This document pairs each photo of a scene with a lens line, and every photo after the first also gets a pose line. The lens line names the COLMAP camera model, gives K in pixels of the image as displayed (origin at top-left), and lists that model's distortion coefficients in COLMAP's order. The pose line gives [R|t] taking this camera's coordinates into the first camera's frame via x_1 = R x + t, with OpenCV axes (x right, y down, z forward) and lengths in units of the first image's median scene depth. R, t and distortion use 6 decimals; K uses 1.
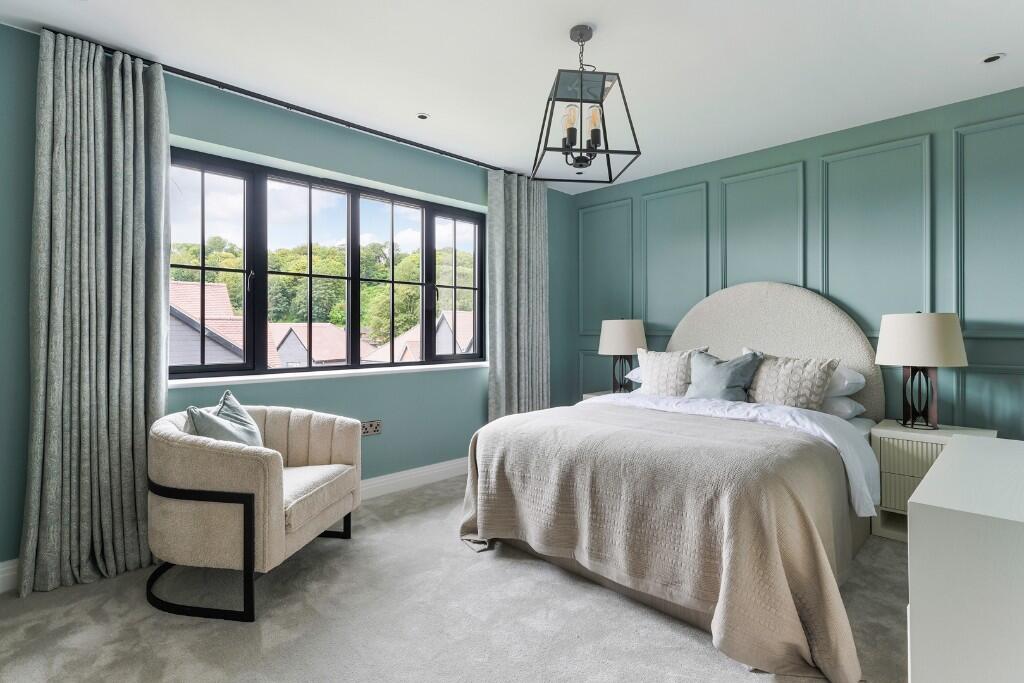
lens RADIAL K [[466.8, 0, 516.3], [0, 466.8, 336.6], [0, 0, 1]] dist [0.001811, 0.000173]
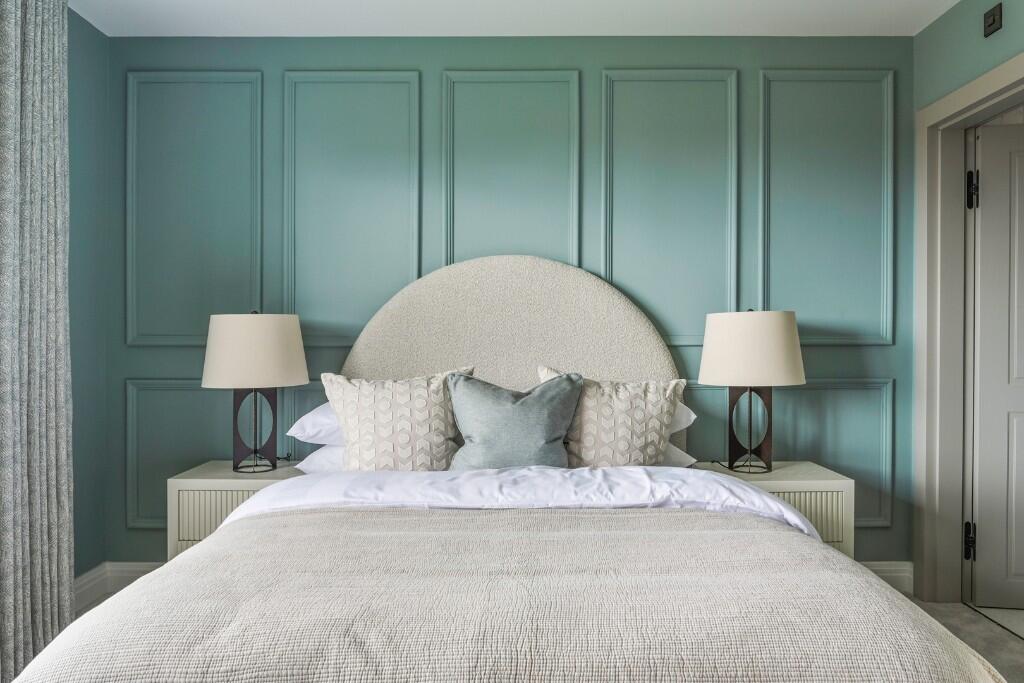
lens RADIAL K [[706.9, 0, 508.2], [0, 706.9, 334.3], [0, 0, 1]] dist [-0.007352, 0.005308]
pose [[0.710646, -0.000223, 0.703549, -0.135696], [0.010939, 0.999883, -0.010731, -0.006244], [-0.703464, 0.015322, 0.710565, 0.400170]]
